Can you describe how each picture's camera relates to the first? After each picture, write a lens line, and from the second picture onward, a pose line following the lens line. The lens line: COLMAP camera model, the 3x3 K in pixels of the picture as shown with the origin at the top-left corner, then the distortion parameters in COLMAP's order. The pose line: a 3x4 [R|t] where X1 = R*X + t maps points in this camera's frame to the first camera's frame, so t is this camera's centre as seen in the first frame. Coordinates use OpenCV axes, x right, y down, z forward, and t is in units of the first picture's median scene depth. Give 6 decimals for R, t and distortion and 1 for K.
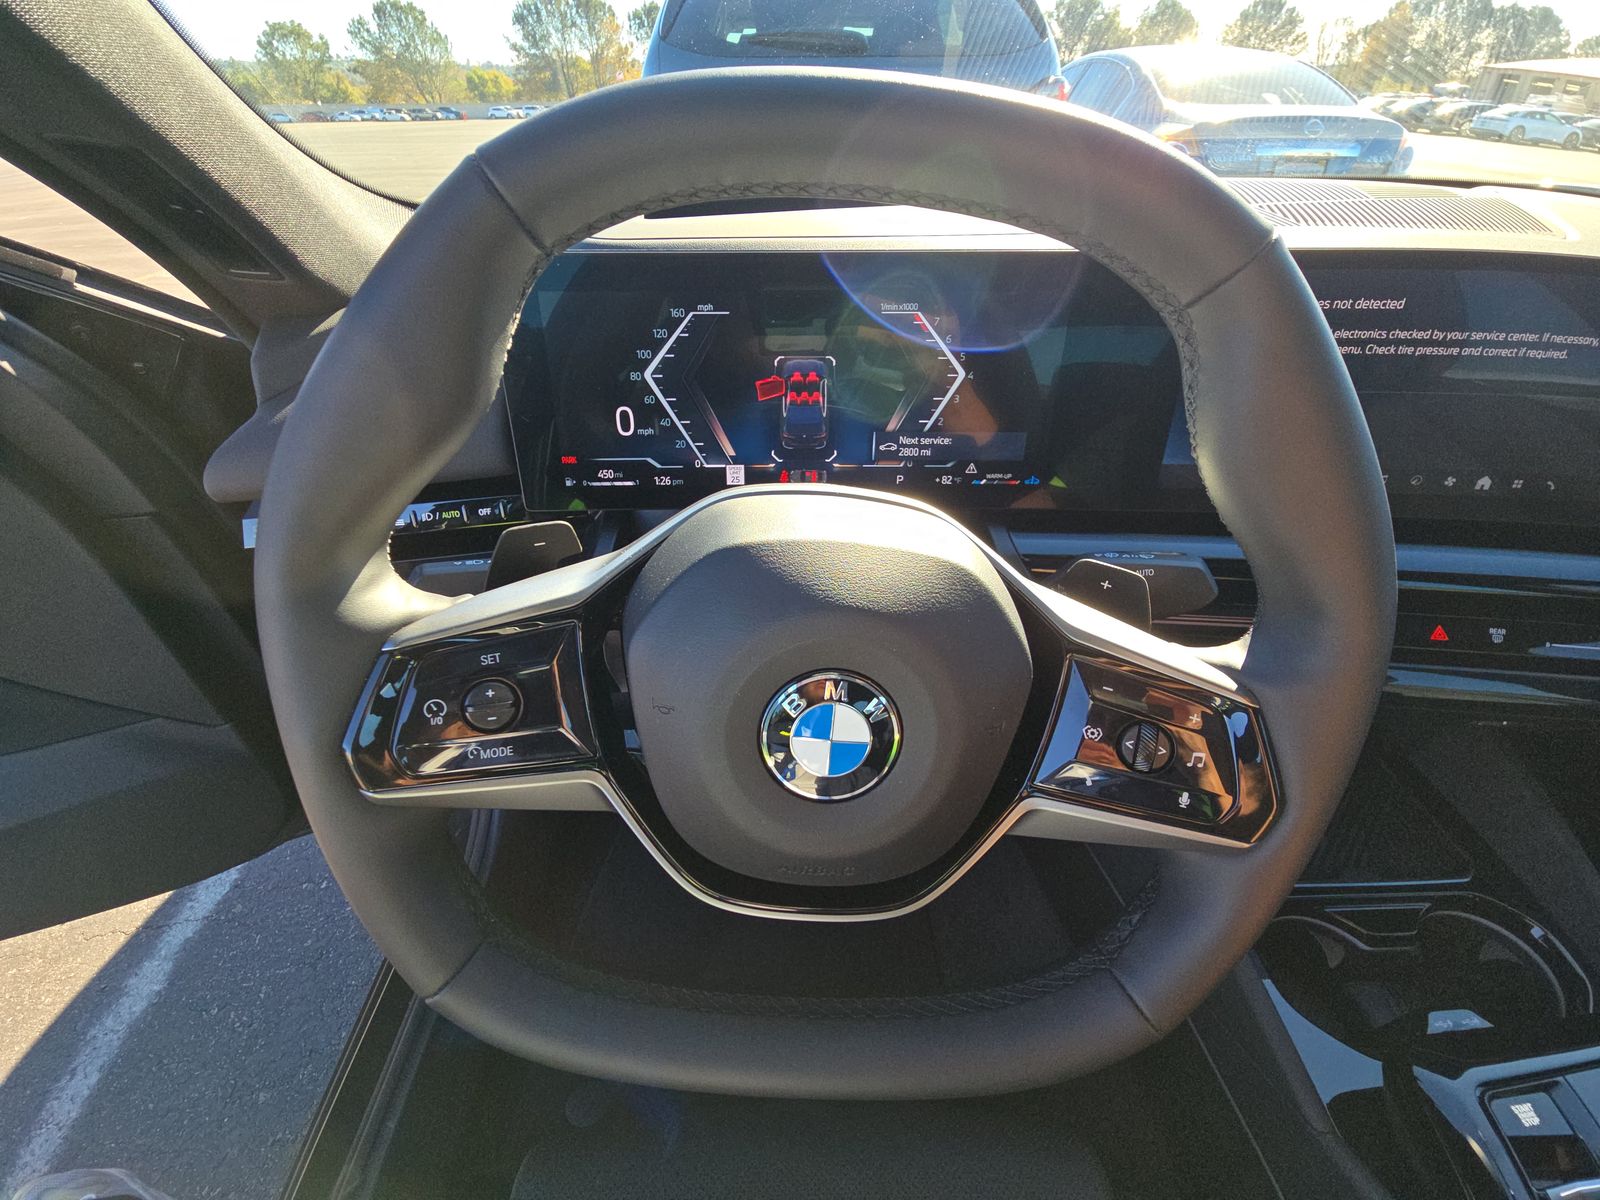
lens RADIAL K [[644.3, 0, 794.9], [0, 644.3, 621.8], [0, 0, 1]] dist [0.008770, -0.011794]
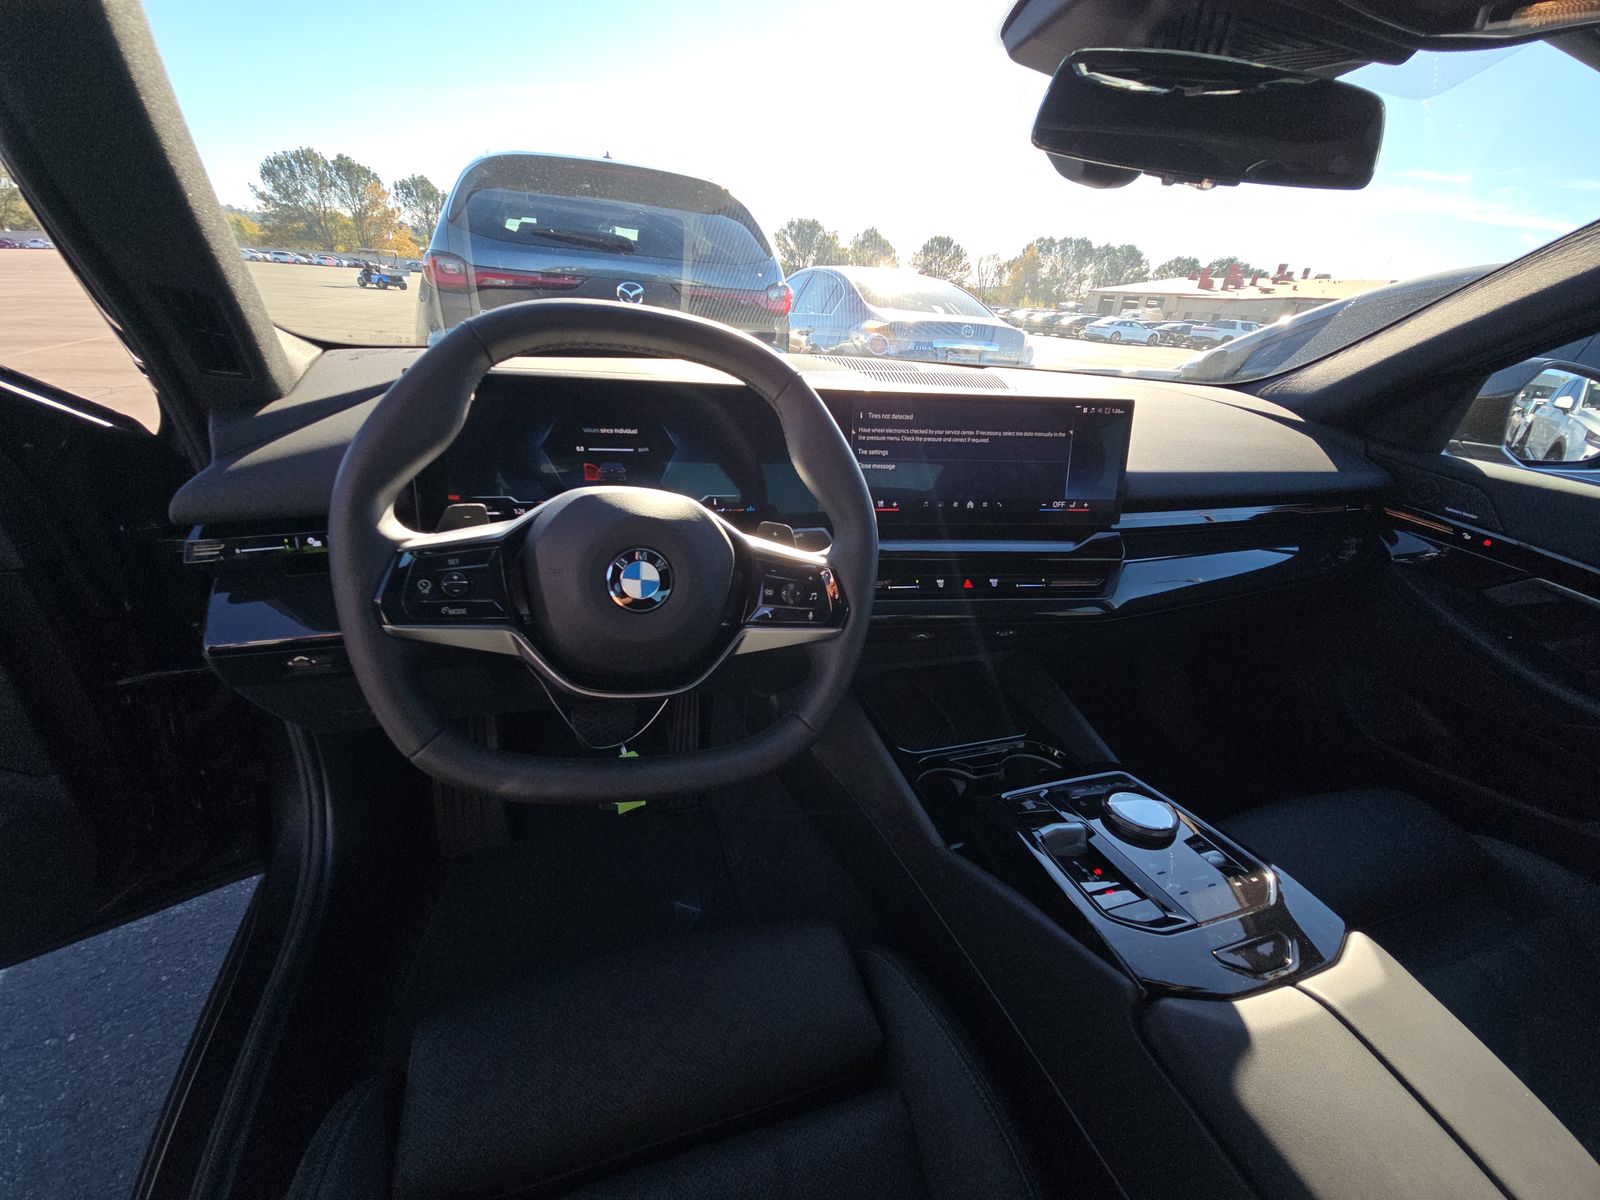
lens RADIAL K [[644.3, 0, 794.3], [0, 644.3, 620.5], [0, 0, 1]] dist [0.008770, -0.011794]
pose [[0.953003, -0.062355, 0.296474, -0.010765], [0.119640, 0.976511, -0.179197, 0.079344], [-0.278337, 0.206246, 0.938079, -0.119284]]
